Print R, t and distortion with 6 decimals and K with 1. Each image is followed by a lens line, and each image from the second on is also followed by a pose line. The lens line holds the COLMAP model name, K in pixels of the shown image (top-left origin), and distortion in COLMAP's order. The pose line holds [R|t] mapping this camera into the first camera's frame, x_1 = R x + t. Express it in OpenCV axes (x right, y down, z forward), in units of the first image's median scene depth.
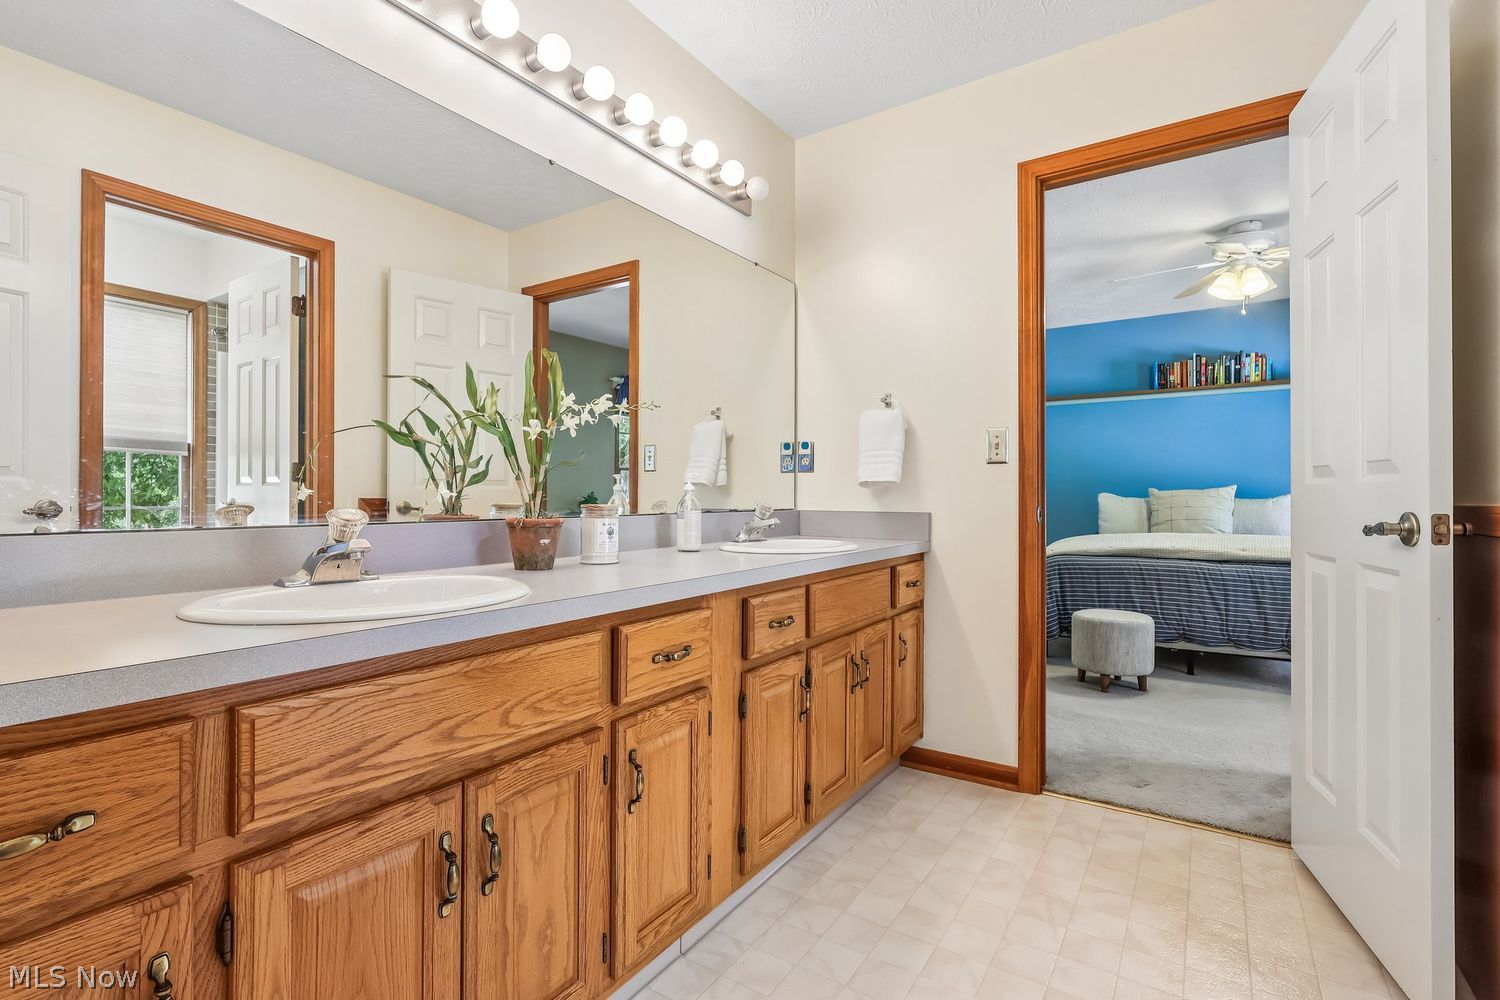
lens RADIAL K [[718.5, 0, 753.3], [0, 718.5, 495.8], [0, 0, 1]] dist [-0.001414, -0.000141]
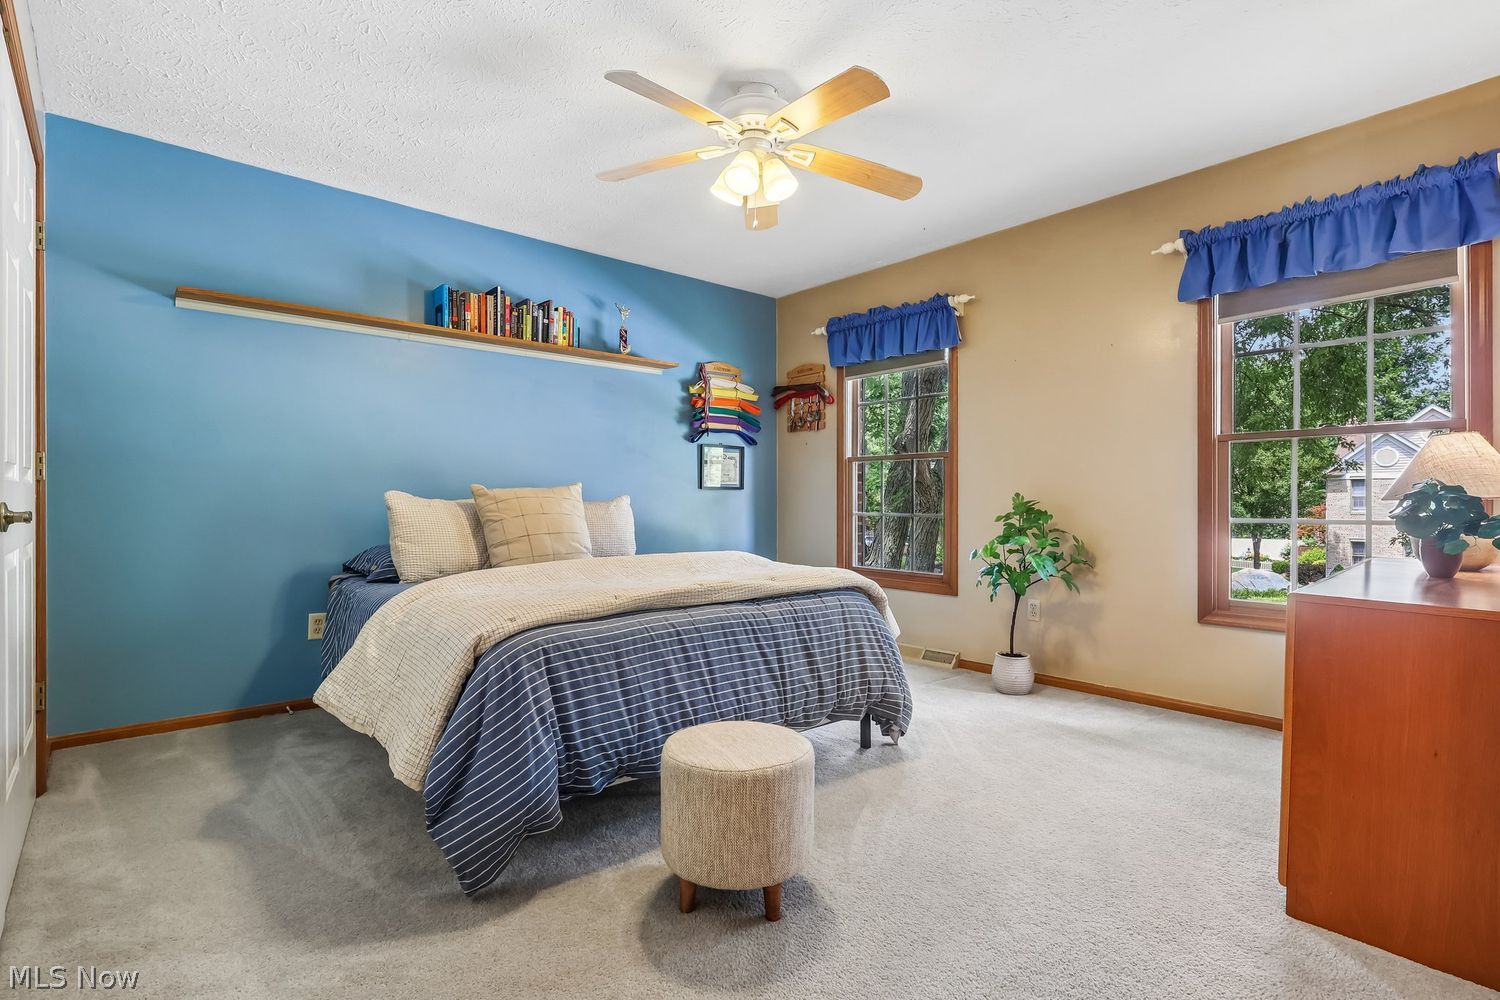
lens RADIAL K [[718.5, 0, 748.0], [0, 718.5, 503.6], [0, 0, 1]] dist [-0.001414, -0.000141]
pose [[0.259018, -0.001017, 0.965872, 0.025832], [-0.004169, 0.999989, 0.002171, 0.003321], [-0.965863, -0.004589, 0.259011, 0.667172]]
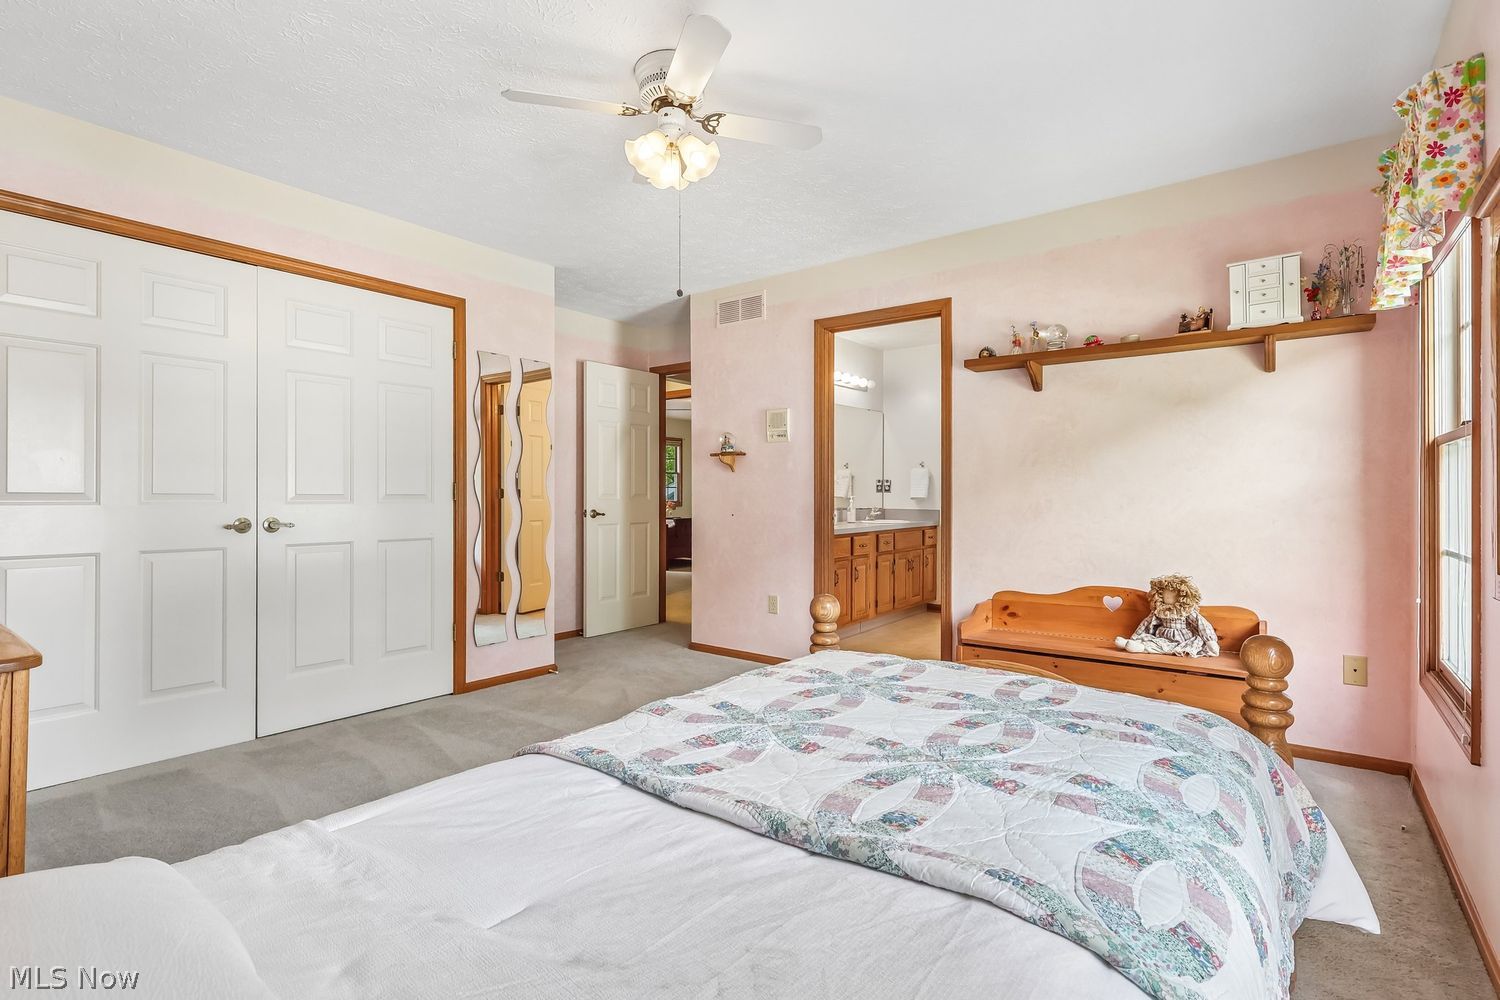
lens RADIAL K [[718.5, 0, 743.7], [0, 718.5, 491.2], [0, 0, 1]] dist [-0.001414, -0.000141]
pose [[0.997031, 0.002257, -0.076963, -0.245379], [-0.002520, 0.999991, -0.003317, -0.032150], [0.076955, 0.003501, 0.997028, -1.579589]]
